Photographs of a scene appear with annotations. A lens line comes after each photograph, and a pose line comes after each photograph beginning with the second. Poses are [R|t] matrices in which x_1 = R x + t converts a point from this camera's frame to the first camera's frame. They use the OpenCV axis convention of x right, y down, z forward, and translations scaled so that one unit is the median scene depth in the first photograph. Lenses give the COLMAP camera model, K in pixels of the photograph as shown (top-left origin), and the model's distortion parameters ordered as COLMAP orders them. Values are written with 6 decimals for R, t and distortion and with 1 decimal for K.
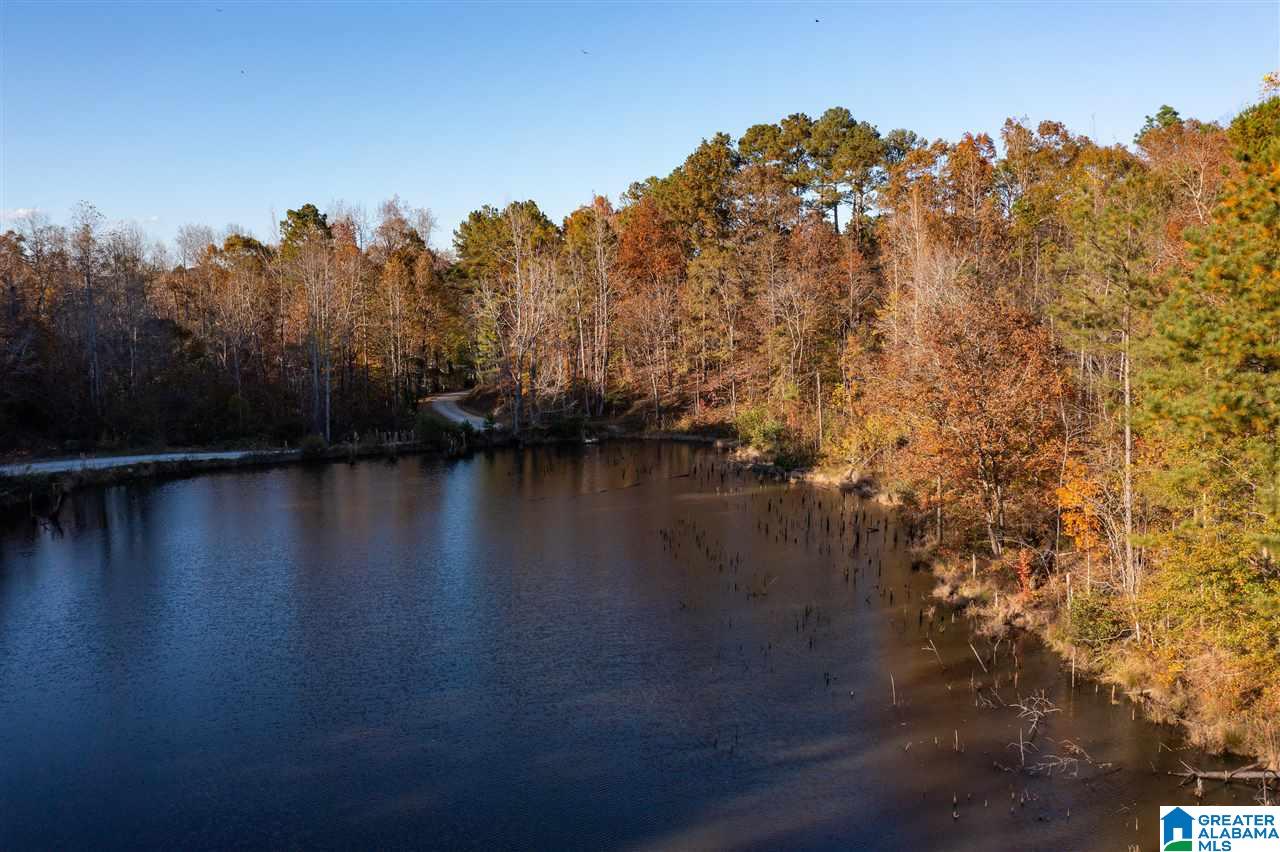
lens RADIAL K [[1015.8, 0, 635.4], [0, 1015.8, 428.0], [0, 0, 1]] dist [-0.001804, -0.001529]
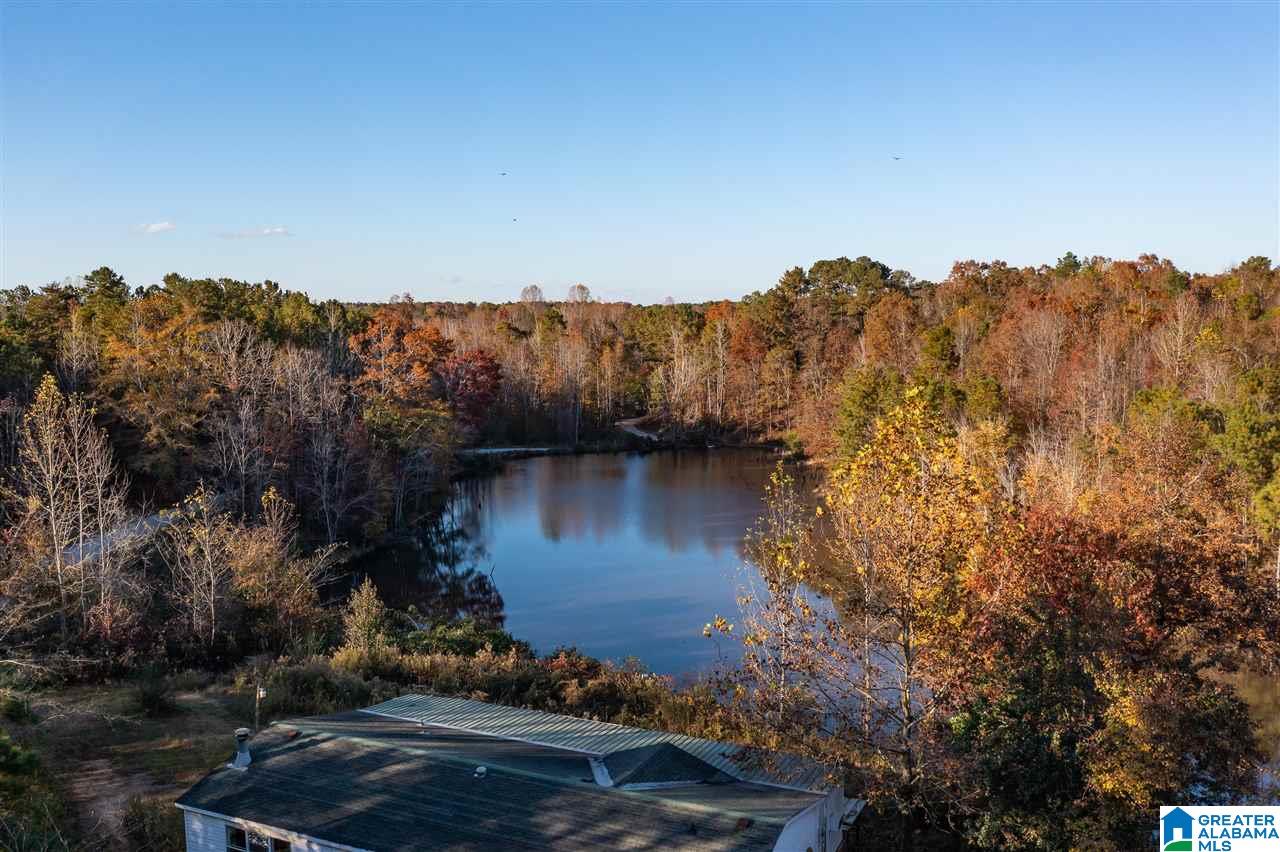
lens RADIAL K [[1015.8, 0, 637.7], [0, 1015.8, 428.5], [0, 0, 1]] dist [-0.001804, -0.001529]
pose [[0.988899, 0.014516, -0.147875, 0.095453], [-0.017754, 0.999630, -0.020597, 0.018081], [0.147522, 0.022994, 0.988792, -0.867809]]
